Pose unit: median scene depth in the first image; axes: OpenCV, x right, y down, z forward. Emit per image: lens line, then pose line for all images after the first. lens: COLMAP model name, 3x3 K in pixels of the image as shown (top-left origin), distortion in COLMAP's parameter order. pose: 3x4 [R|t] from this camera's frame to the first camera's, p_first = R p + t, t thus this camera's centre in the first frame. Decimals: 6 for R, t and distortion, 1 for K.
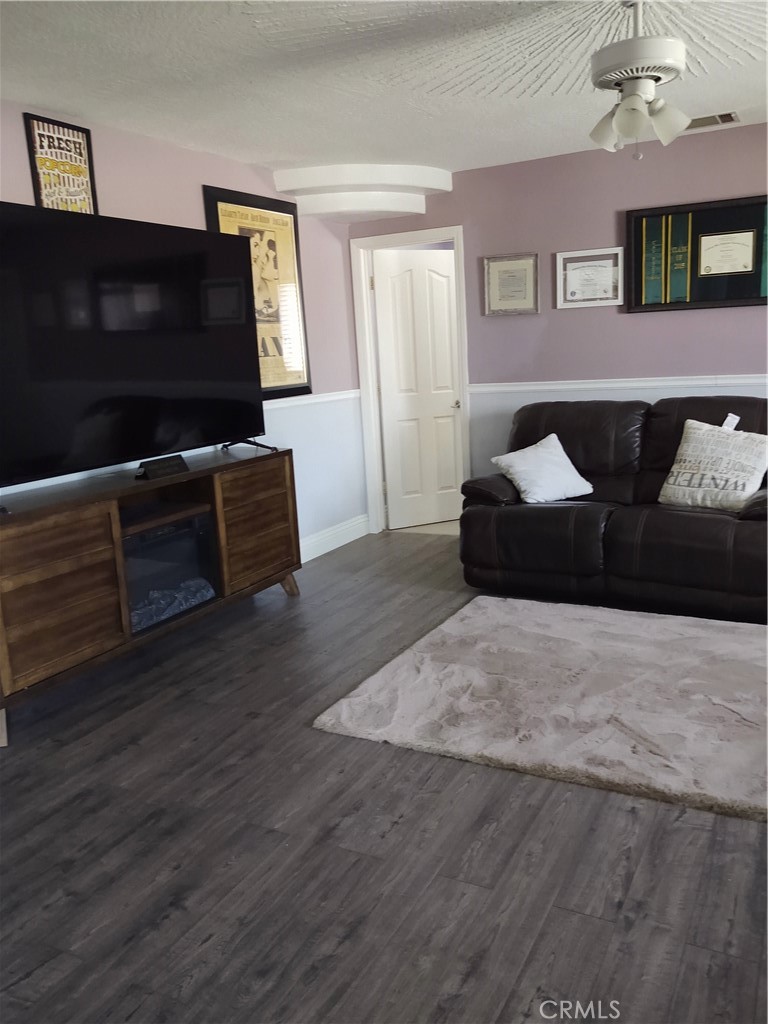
lens RADIAL K [[782.8, 0, 387.3], [0, 782.8, 508.2], [0, 0, 1]] dist [-0.003067, 0.005320]
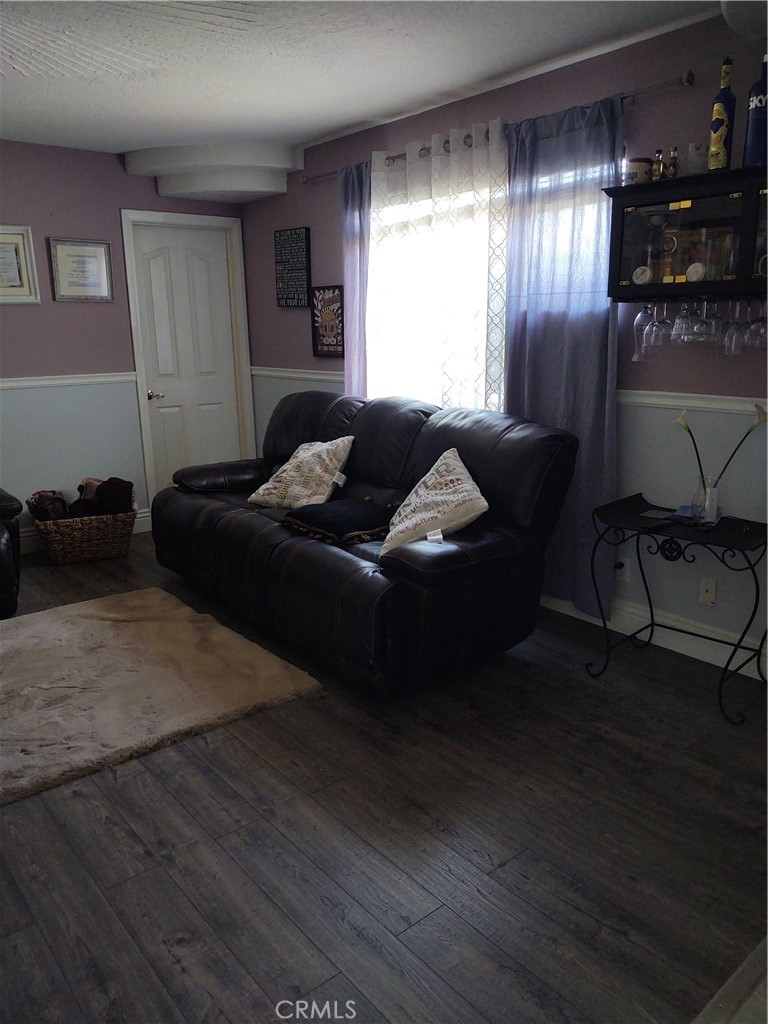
lens RADIAL K [[782.8, 0, 388.1], [0, 782.8, 515.8], [0, 0, 1]] dist [-0.003067, 0.005320]
pose [[0.396423, -0.168544, 0.902464, -0.431549], [0.173791, 0.979007, 0.106499, -0.016675], [-0.901468, 0.114621, 0.417392, 0.158449]]
